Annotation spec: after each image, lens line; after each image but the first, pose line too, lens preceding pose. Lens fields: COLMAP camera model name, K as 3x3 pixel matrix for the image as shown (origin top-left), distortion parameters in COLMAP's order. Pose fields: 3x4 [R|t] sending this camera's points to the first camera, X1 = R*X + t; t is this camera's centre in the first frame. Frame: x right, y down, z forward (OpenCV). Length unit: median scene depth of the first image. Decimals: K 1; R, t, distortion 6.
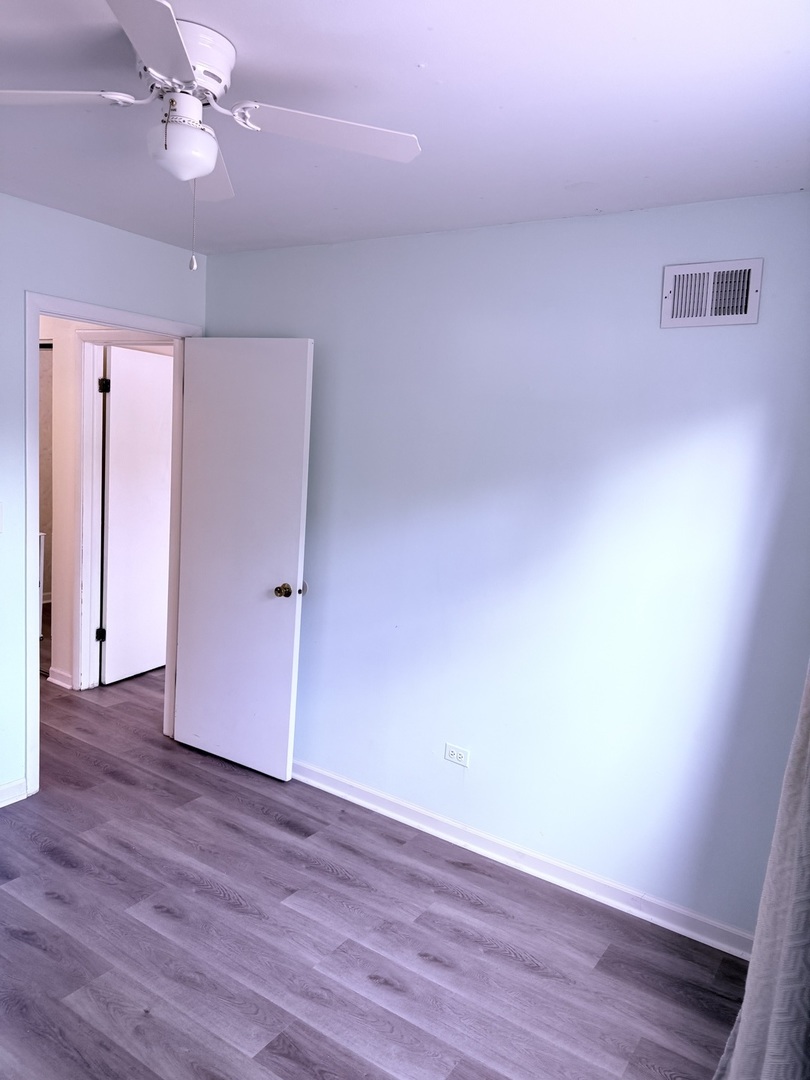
lens RADIAL K [[782.1, 0, 405.0], [0, 782.1, 540.0], [0, 0, 1]] dist [-0.006739, -0.001638]
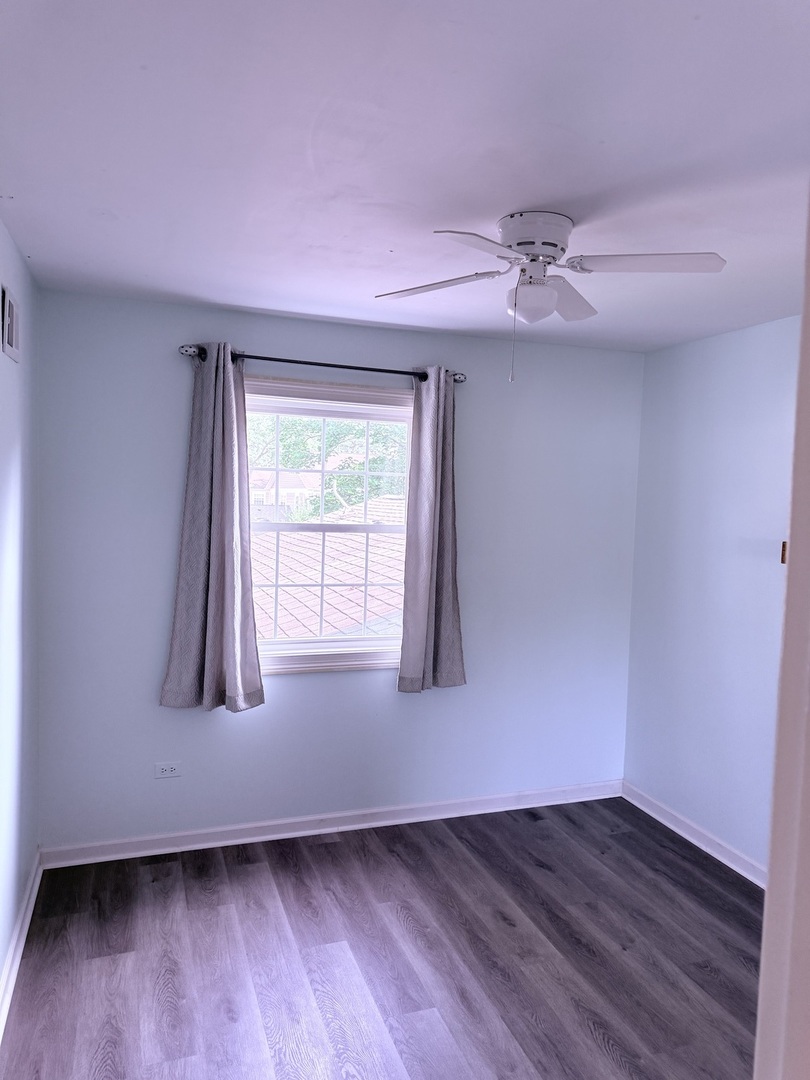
lens RADIAL K [[769.2, 0, 405.0], [0, 769.2, 540.0], [0, 0, 1]] dist [0.094506, -0.130951]
pose [[-0.801333, -0.131708, 0.583540, -0.641237], [-0.004776, 0.976840, 0.213920, -0.268431], [-0.598200, 0.168634, -0.783403, 1.531582]]
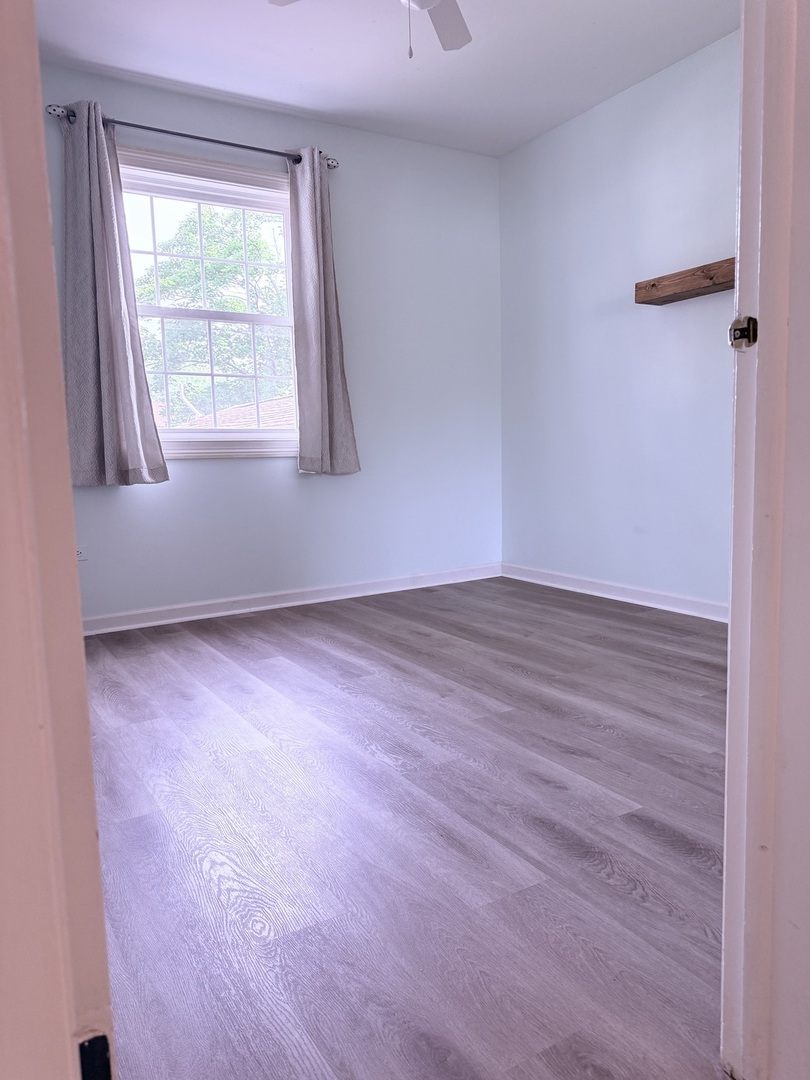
lens RADIAL K [[769.2, 0, 405.0], [0, 769.2, 540.0], [0, 0, 1]] dist [0.094506, -0.130951]
pose [[-0.910388, -0.084352, 0.405065, -0.634457], [0.025312, 0.965811, 0.258010, 0.068313], [-0.412980, 0.245143, -0.877128, 1.725955]]
